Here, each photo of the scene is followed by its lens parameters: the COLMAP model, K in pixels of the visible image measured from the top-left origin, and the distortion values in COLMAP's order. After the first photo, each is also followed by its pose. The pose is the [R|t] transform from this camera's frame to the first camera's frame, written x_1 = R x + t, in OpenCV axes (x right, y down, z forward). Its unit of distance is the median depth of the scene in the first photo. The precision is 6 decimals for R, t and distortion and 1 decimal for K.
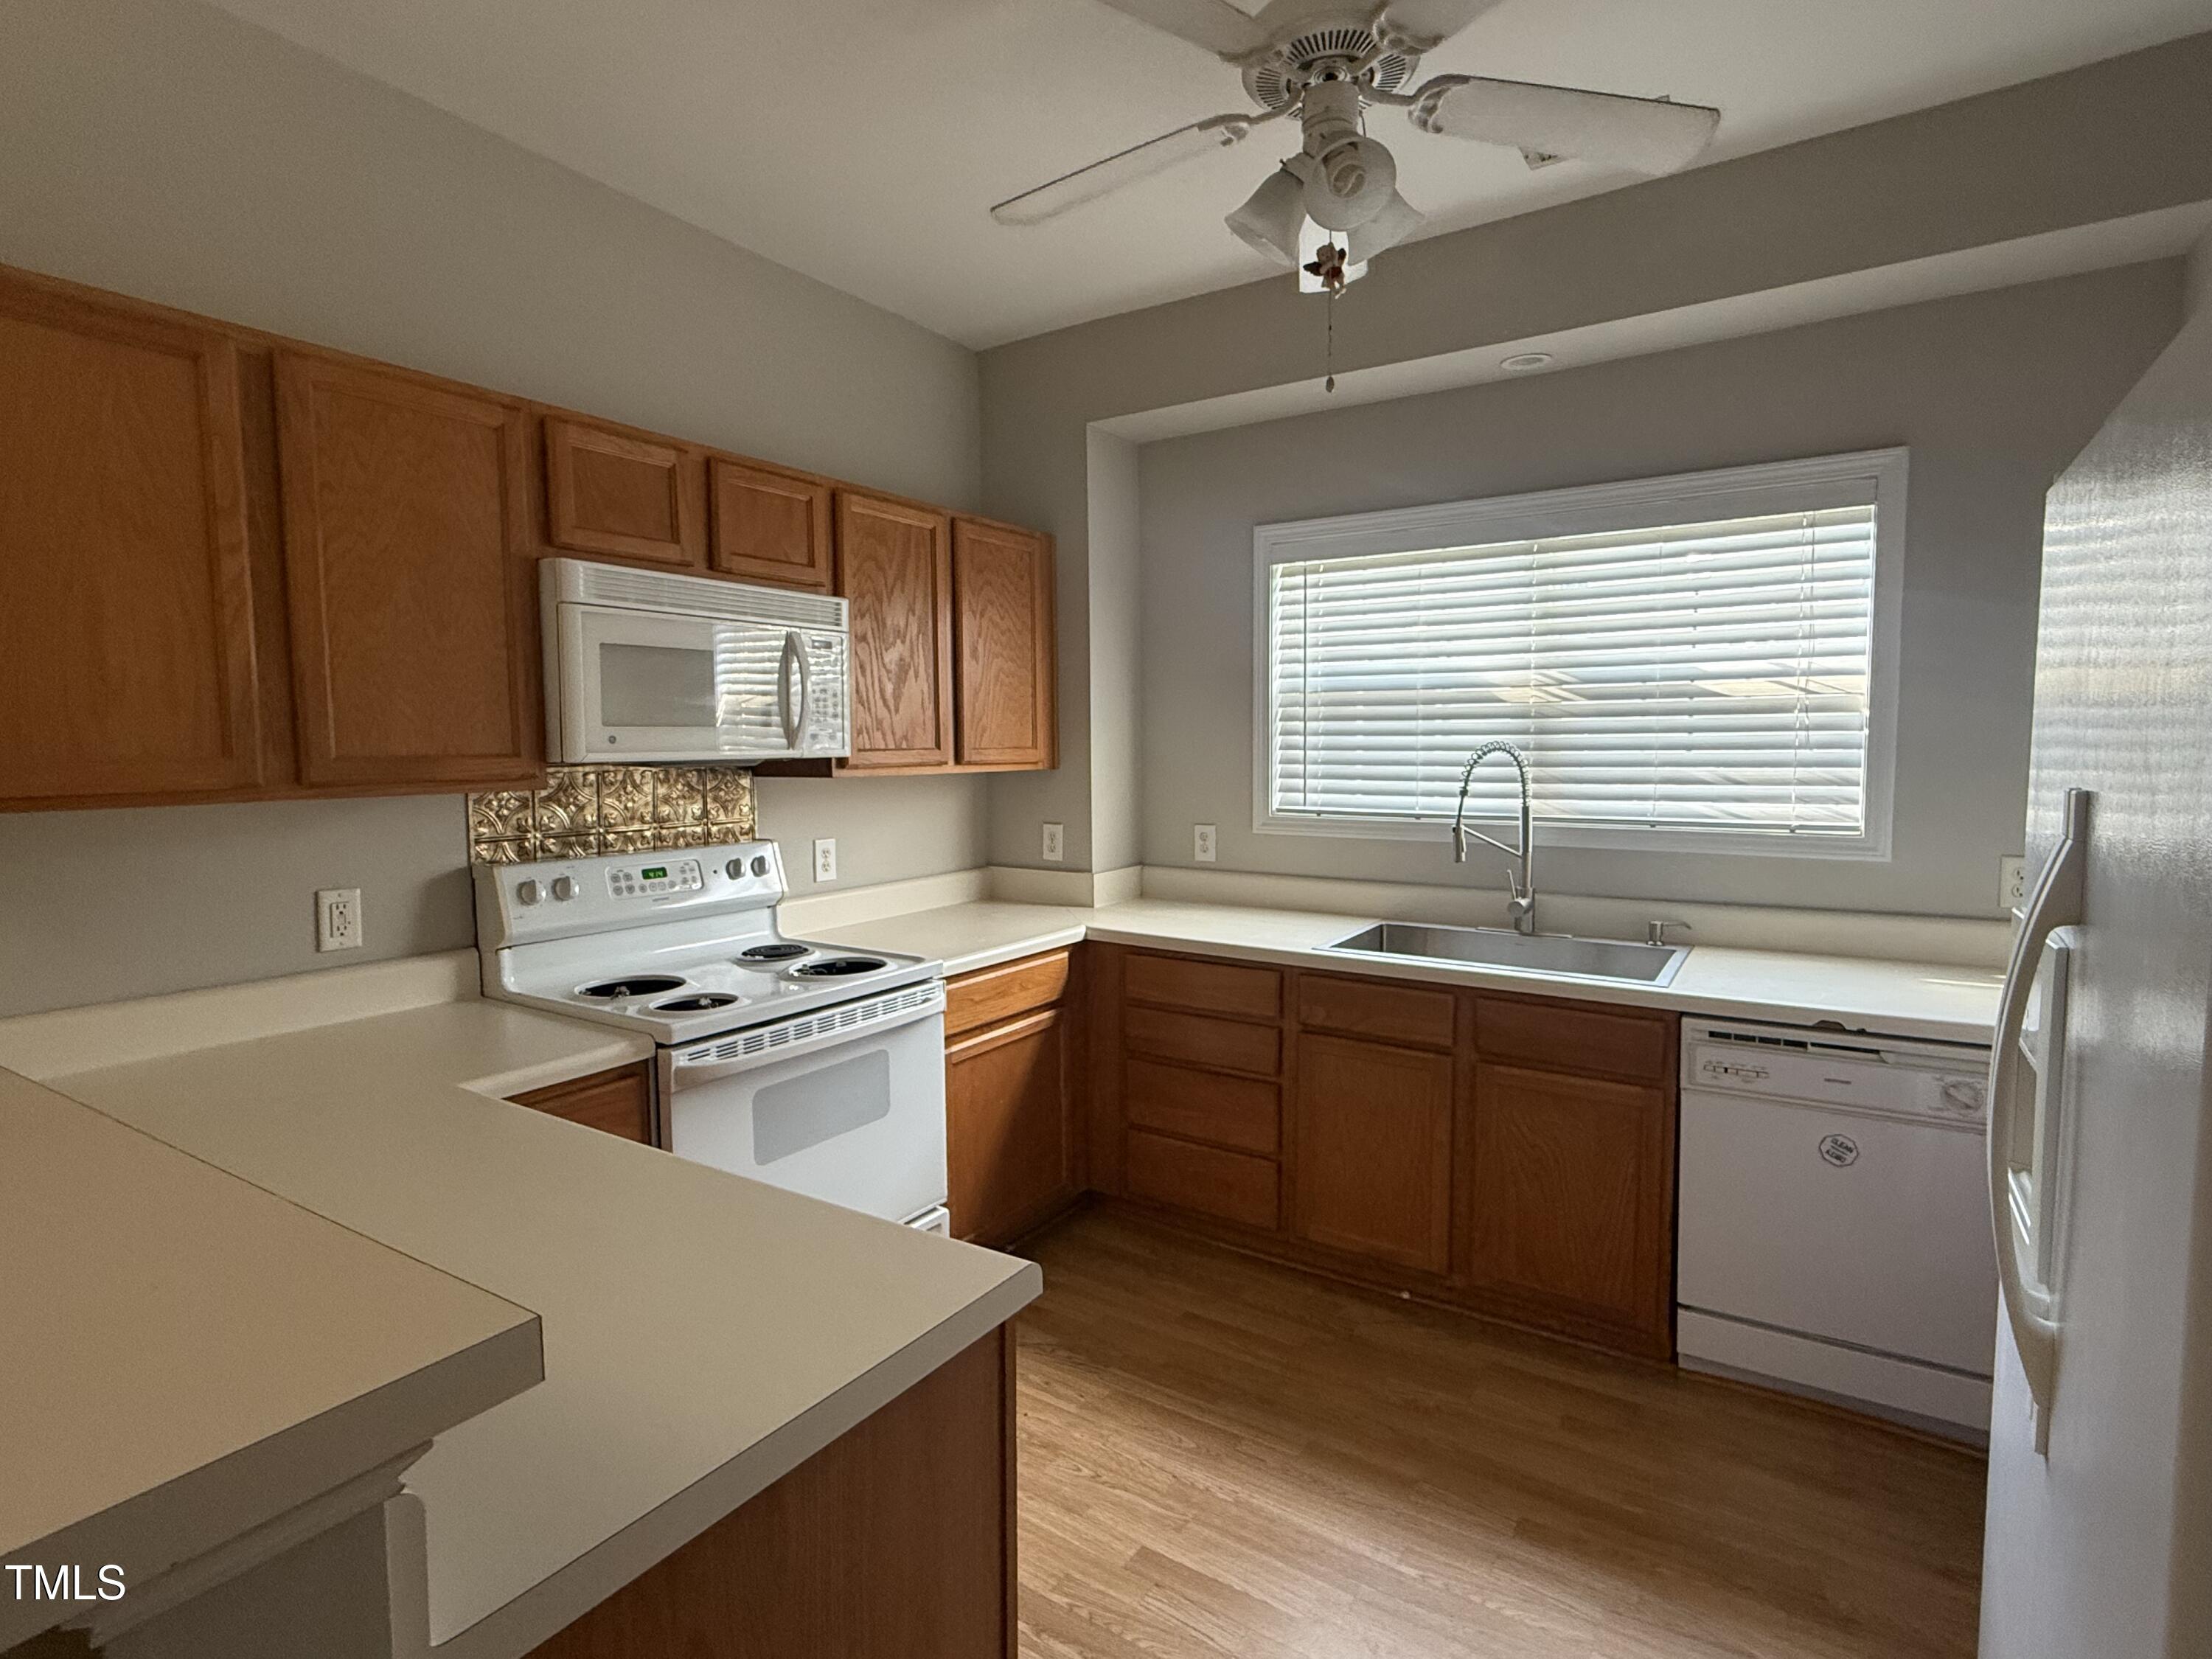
lens RADIAL K [[1106.7, 0, 1099.5], [0, 1106.7, 830.4], [0, 0, 1]] dist [0.002315, 0.000364]
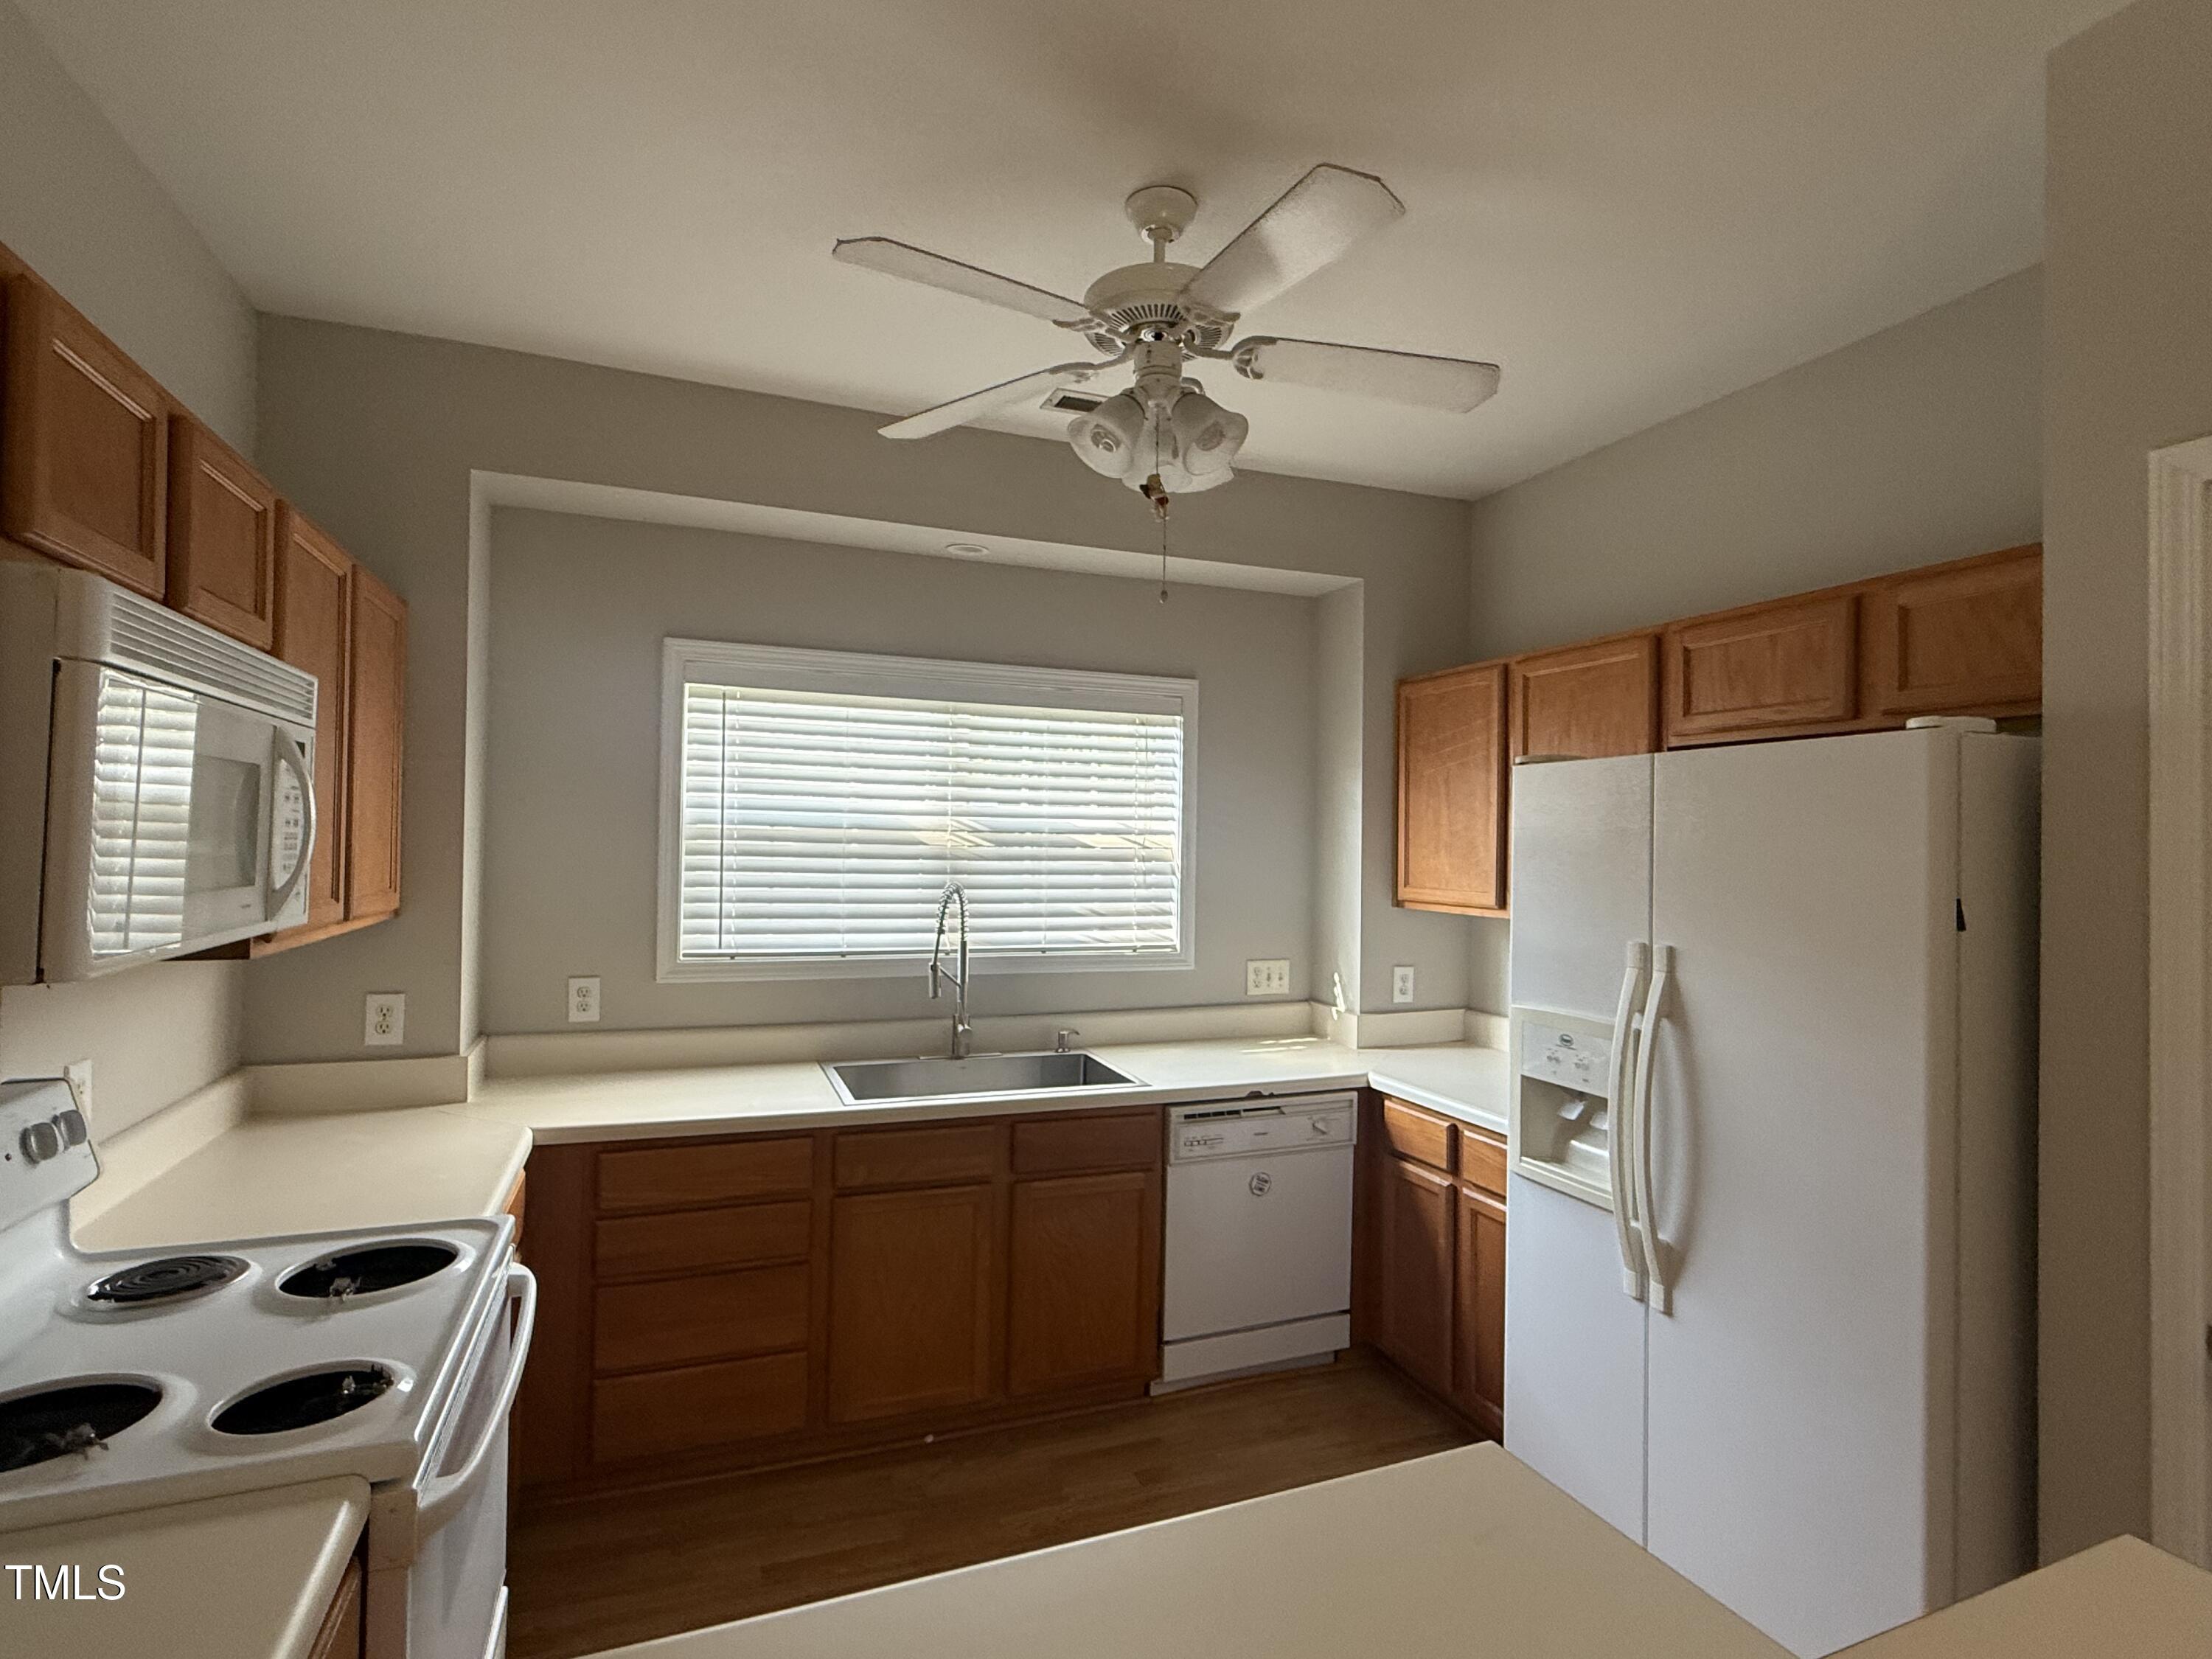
lens RADIAL K [[1106.7, 0, 1100.2], [0, 1106.7, 830.8], [0, 0, 1]] dist [0.002315, 0.000364]
pose [[0.576736, 0.025987, 0.816517, -0.469615], [0.042933, 0.997149, -0.062061, -0.060183], [-0.815802, 0.070848, 0.573976, 0.261790]]
